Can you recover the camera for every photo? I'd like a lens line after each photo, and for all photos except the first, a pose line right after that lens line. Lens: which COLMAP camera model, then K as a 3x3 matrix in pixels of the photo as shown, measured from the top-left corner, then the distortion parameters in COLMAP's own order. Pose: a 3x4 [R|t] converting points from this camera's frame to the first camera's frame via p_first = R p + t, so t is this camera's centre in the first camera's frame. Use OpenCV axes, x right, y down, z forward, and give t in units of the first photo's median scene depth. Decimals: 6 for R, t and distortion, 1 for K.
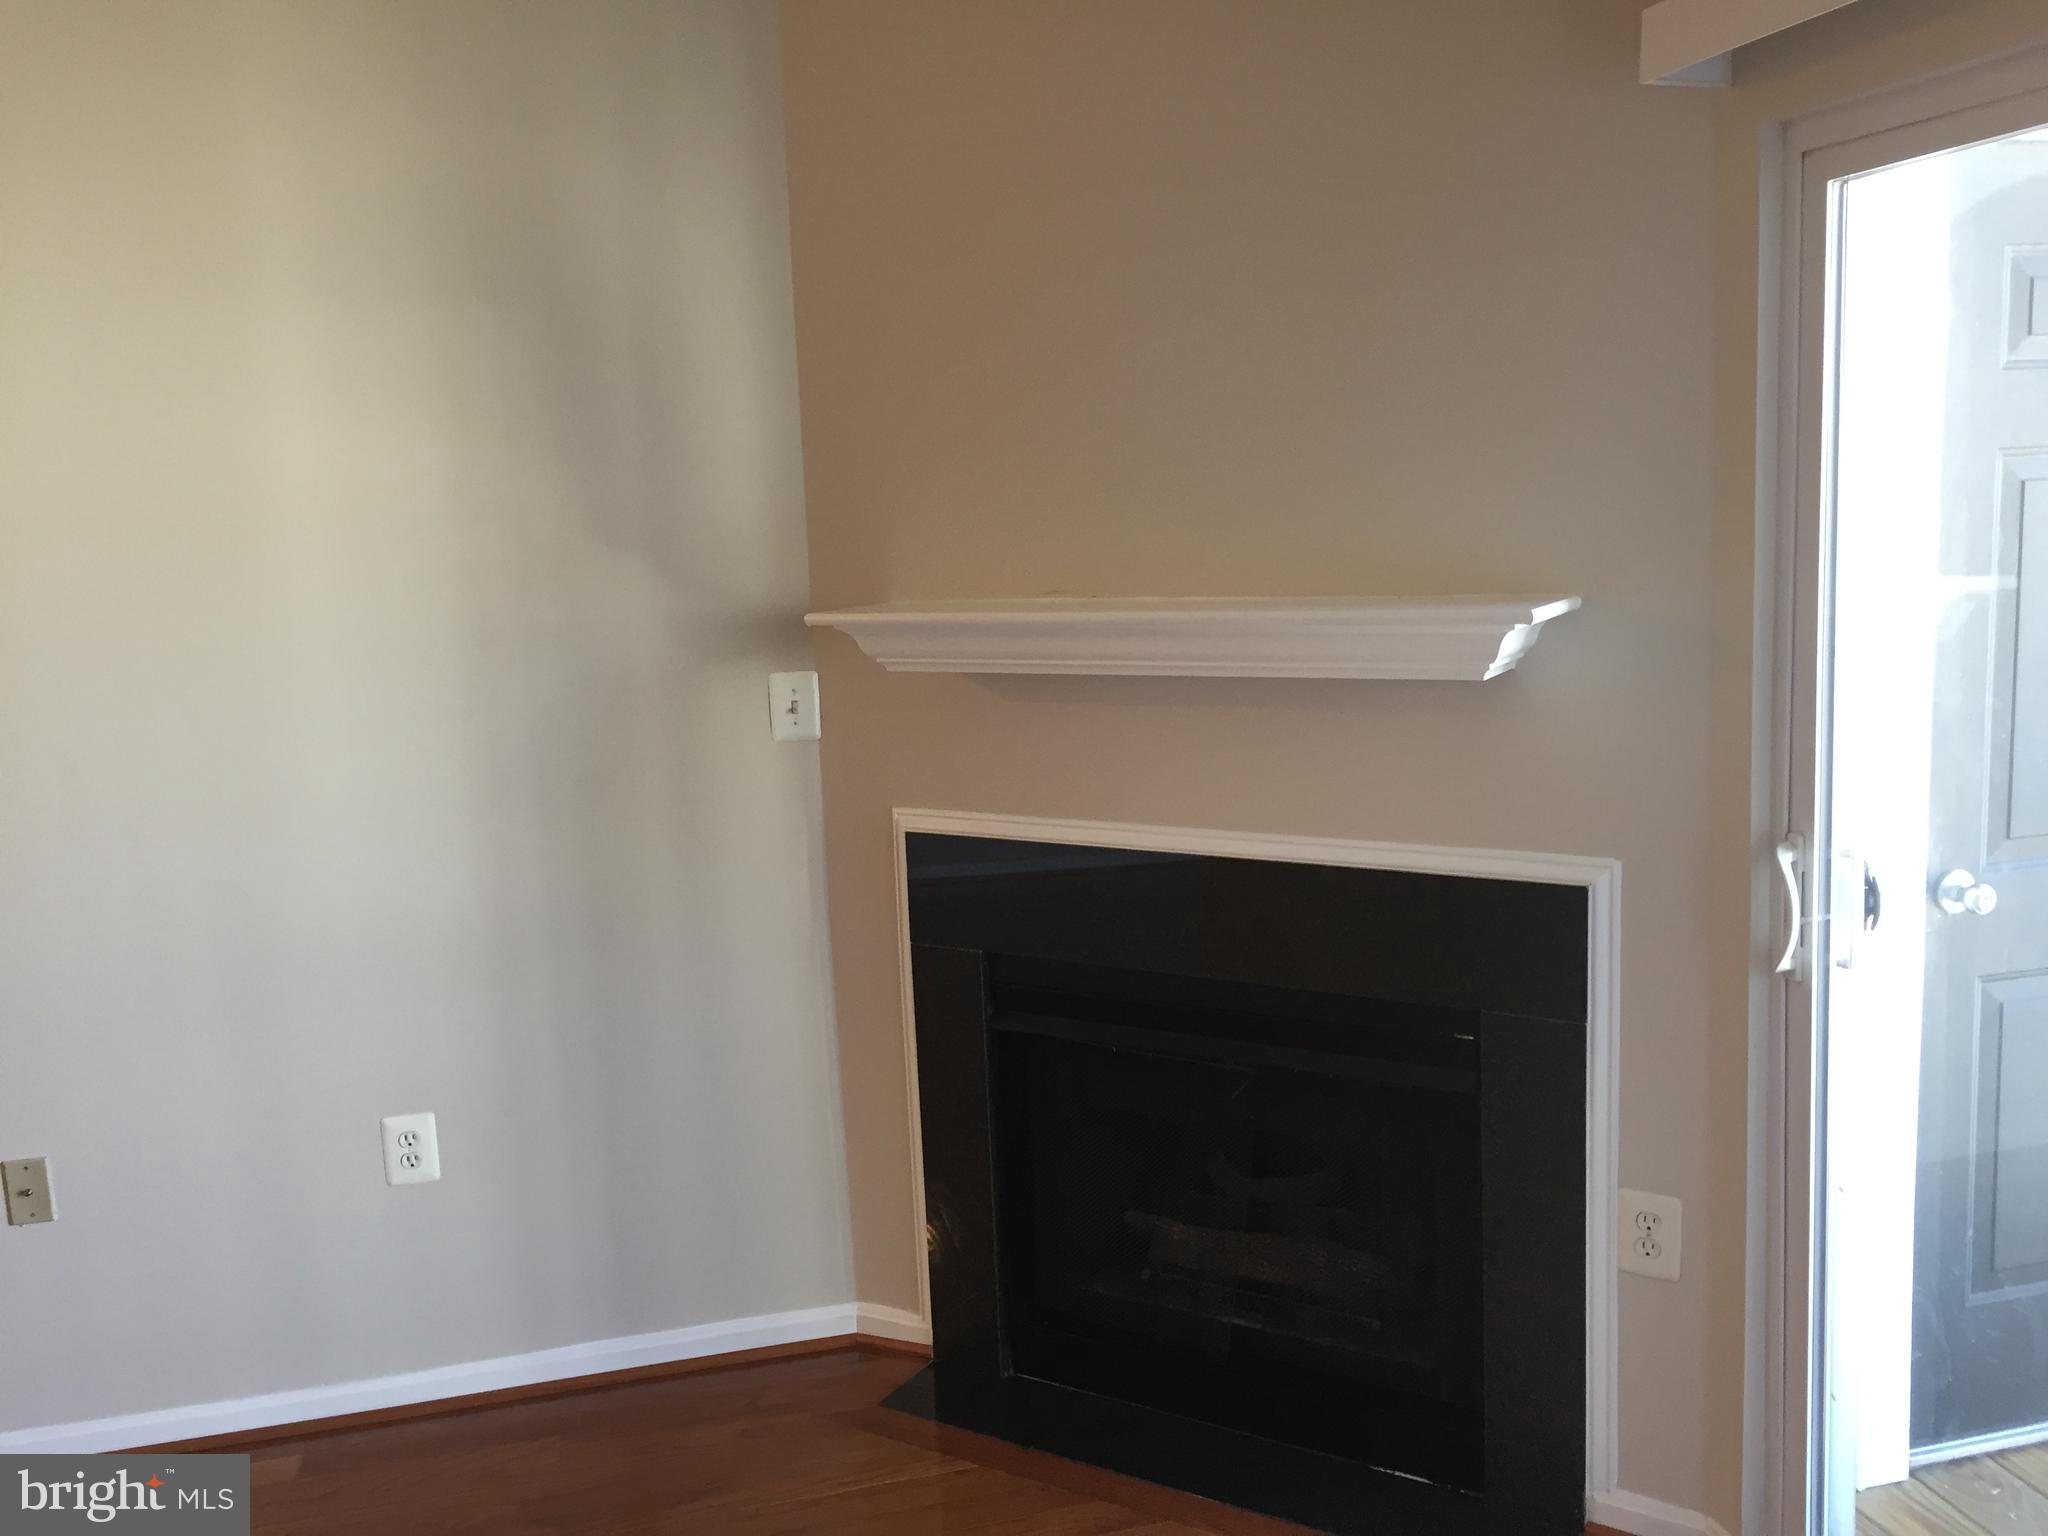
lens RADIAL K [[1759.9, 0, 1006.2], [0, 1759.9, 757.8], [0, 0, 1]] dist [0.076048, -0.092907]
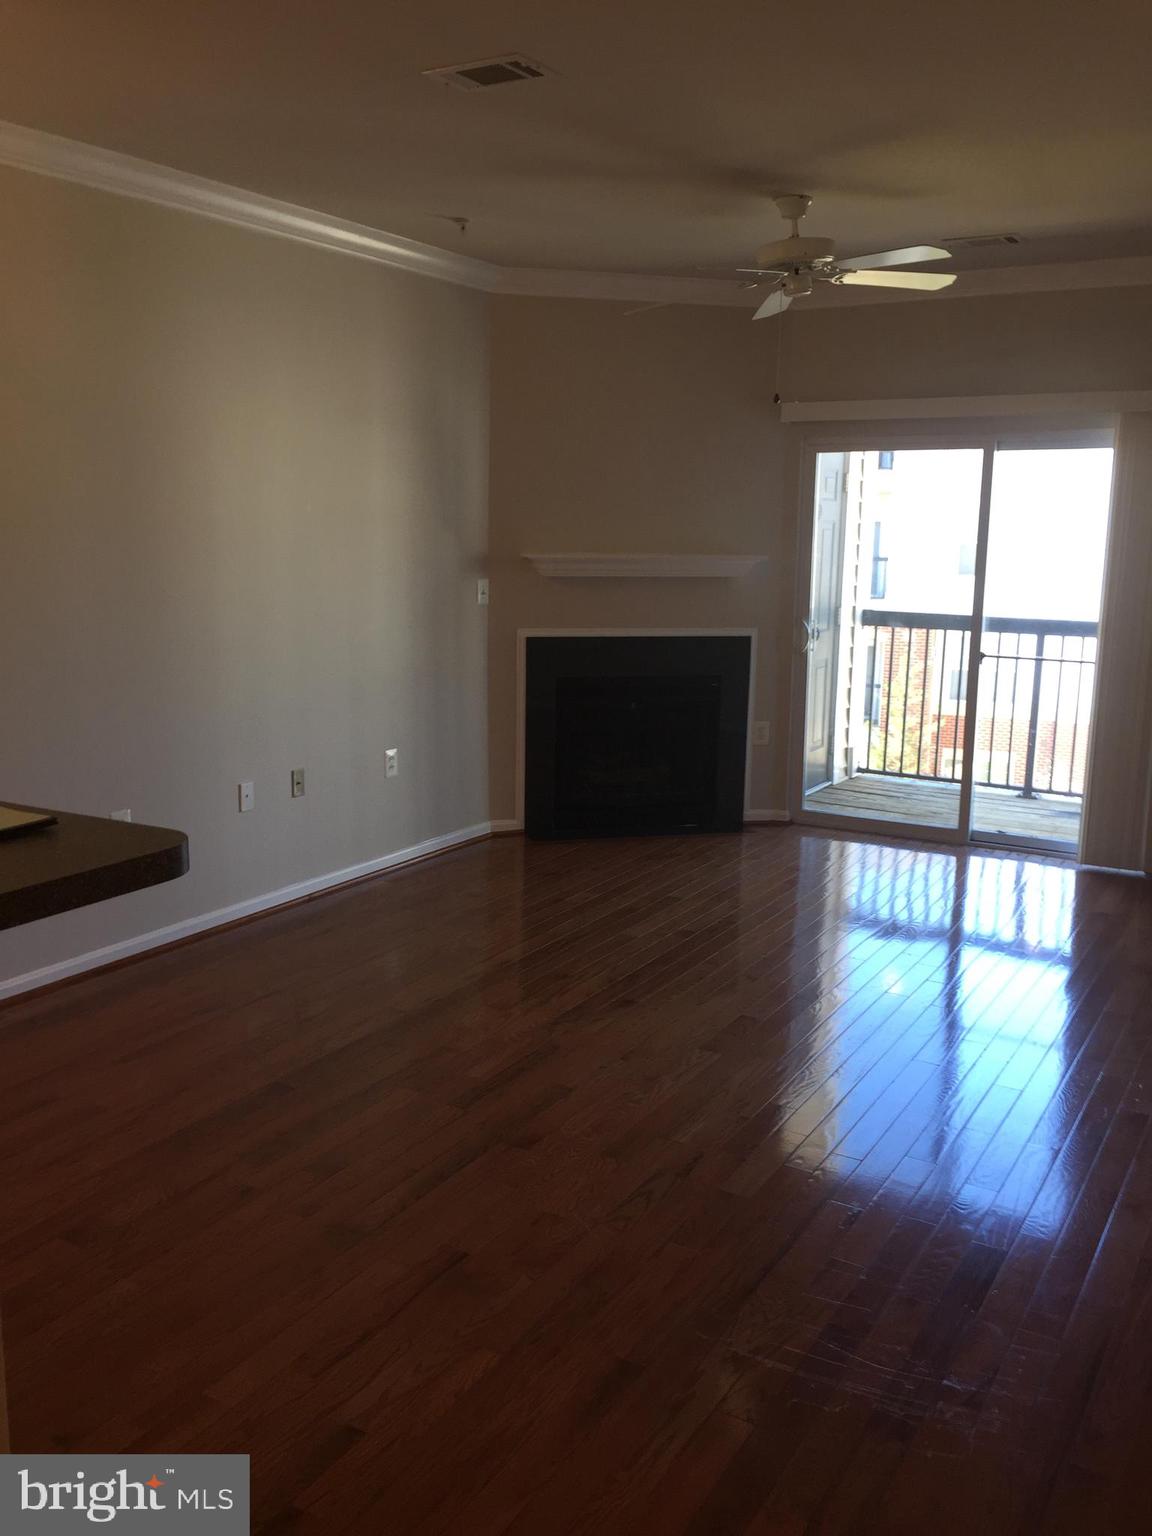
lens RADIAL K [[1319.9, 0, 587.9], [0, 1319.9, 767.5], [0, 0, 1]] dist [0.076048, -0.092907]
pose [[0.712426, -0.082242, 0.696912, -1.674947], [0.059796, 0.996611, 0.056482, 0.156539], [-0.699196, 0.001433, 0.714929, -0.635409]]
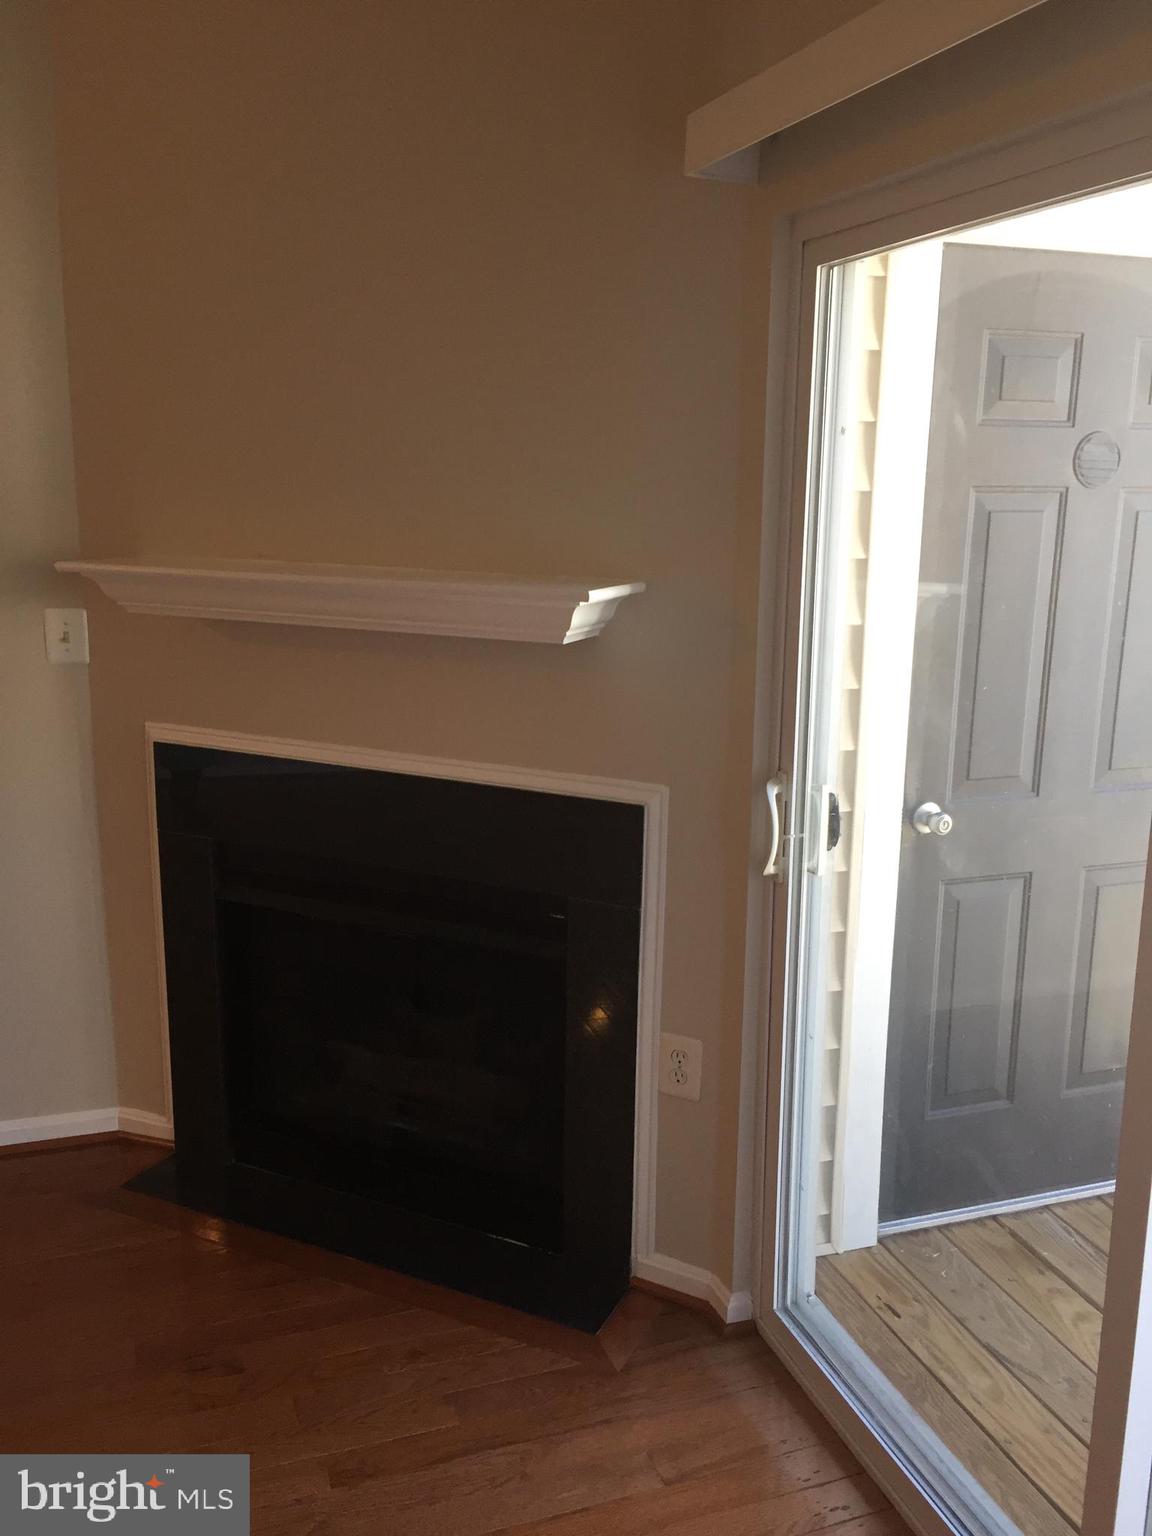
lens RADIAL K [[1319.9, 0, 575.1], [0, 1319.9, 763.5], [0, 0, 1]] dist [0.076048, -0.092907]
pose [[0.994594, 0.038573, 0.096415, 0.170437], [-0.044330, 0.997315, 0.058295, -0.012206], [-0.093907, -0.062254, 0.993633, 0.034576]]
